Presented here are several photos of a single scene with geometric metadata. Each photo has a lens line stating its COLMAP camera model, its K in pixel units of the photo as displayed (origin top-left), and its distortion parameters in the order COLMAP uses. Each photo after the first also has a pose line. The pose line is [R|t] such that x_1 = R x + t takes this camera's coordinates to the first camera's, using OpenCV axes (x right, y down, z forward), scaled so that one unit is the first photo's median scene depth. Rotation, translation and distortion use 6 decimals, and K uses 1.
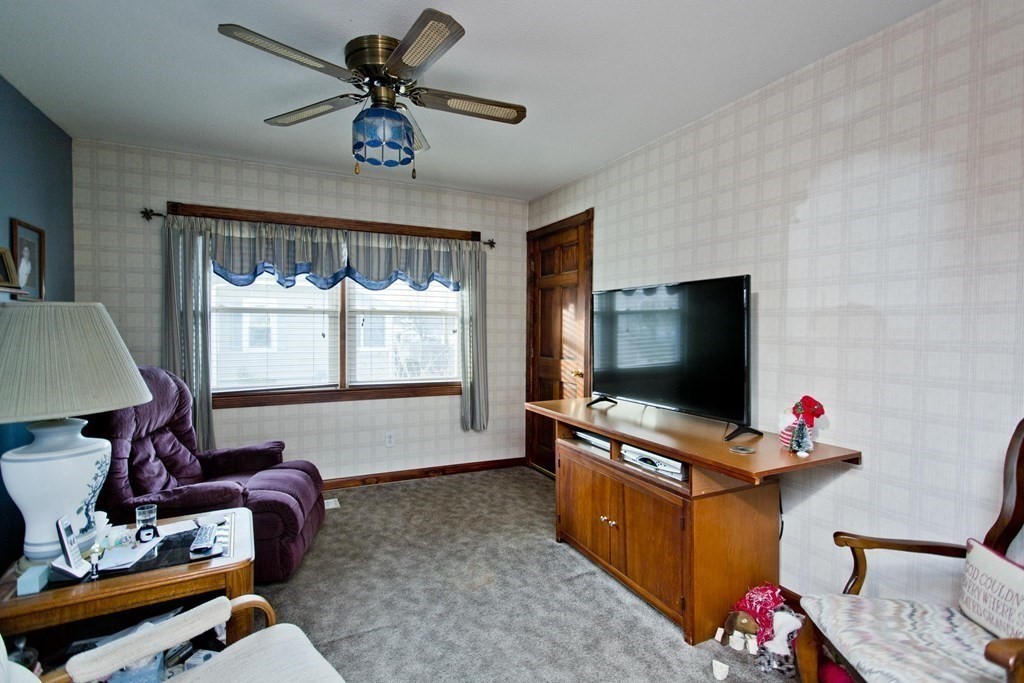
lens RADIAL K [[492.8, 0, 515.9], [0, 492.8, 336.4], [0, 0, 1]] dist [-0.001373, 0.003351]
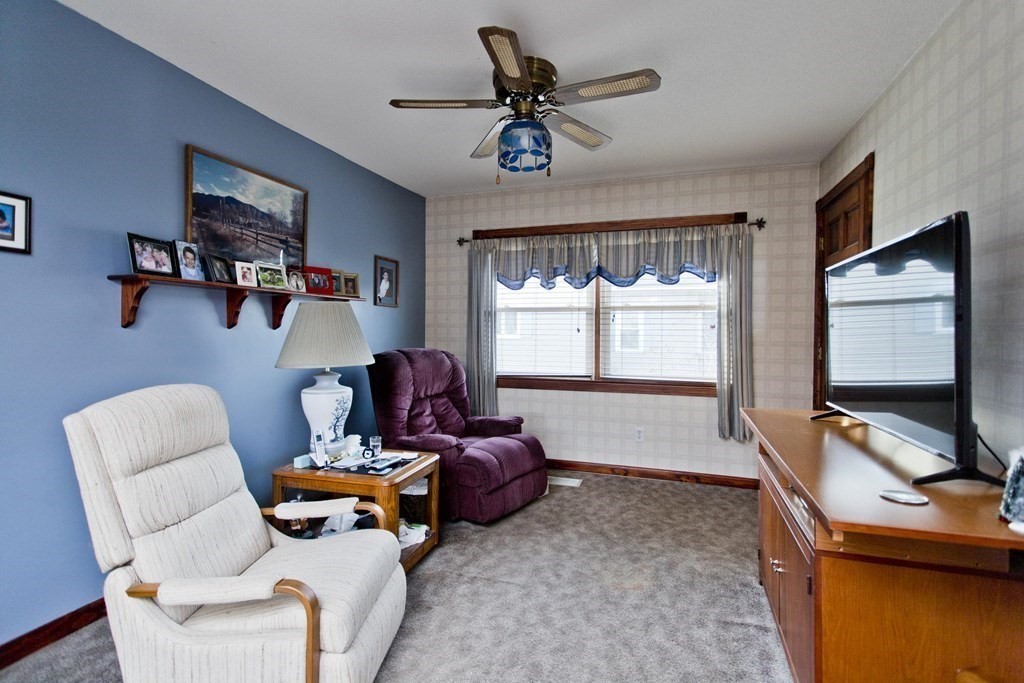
lens RADIAL K [[492.8, 0, 507.6], [0, 492.8, 337.0], [0, 0, 1]] dist [-0.001373, 0.003351]
pose [[0.703276, 0.006562, -0.710887, 0.334428], [-0.014169, 0.999888, -0.004788, 0.023933], [0.710776, 0.013439, 0.703290, 0.127487]]
